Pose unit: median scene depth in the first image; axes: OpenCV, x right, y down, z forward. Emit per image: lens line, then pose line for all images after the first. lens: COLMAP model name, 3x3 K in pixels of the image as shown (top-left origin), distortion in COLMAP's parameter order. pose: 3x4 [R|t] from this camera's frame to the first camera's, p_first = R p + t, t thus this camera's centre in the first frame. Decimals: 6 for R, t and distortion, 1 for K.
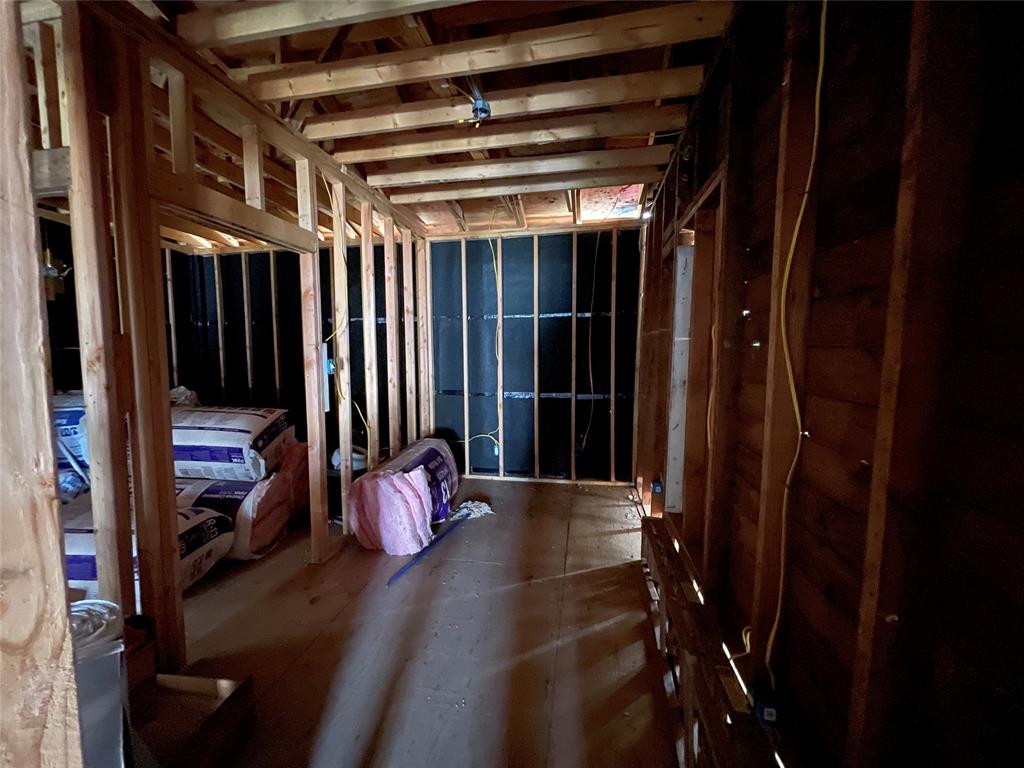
lens RADIAL K [[407.5, 0, 510.9], [0, 407.5, 384.9], [0, 0, 1]] dist [-0.009745, -0.000474]
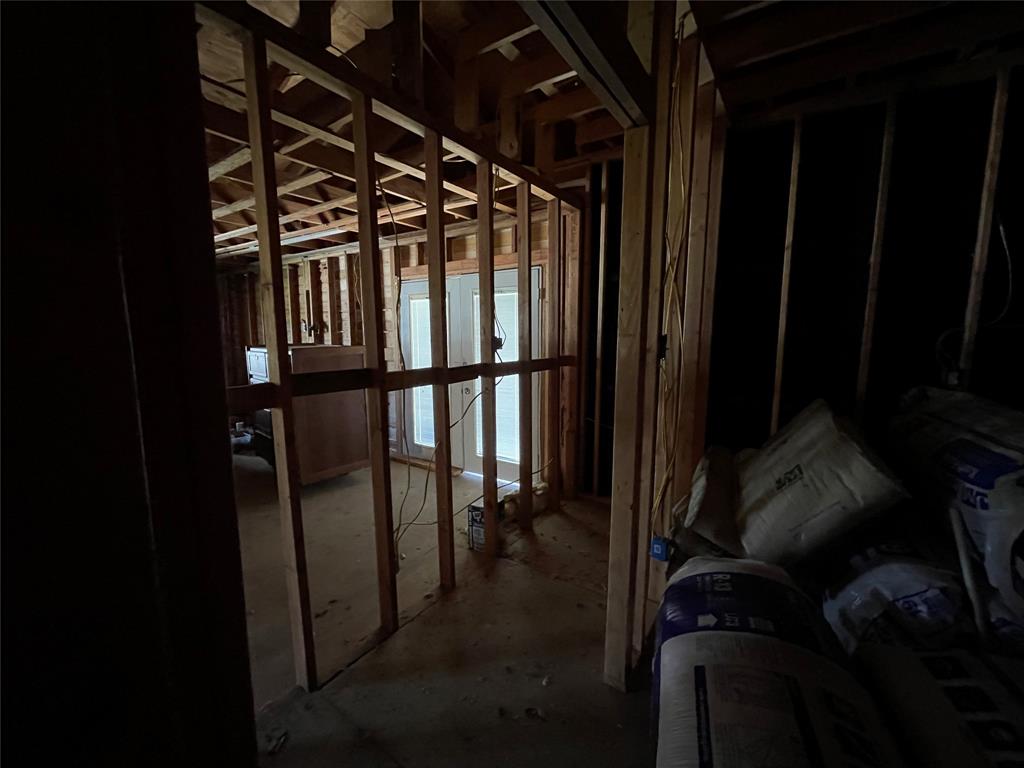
lens RADIAL K [[407.5, 0, 513.4], [0, 407.5, 373.6], [0, 0, 1]] dist [-0.009745, -0.000474]
pose [[-0.409693, 0.103446, -0.906339, -0.484214], [-0.074529, 0.986432, 0.146276, -0.050237], [0.909174, 0.127477, -0.396425, 0.685966]]
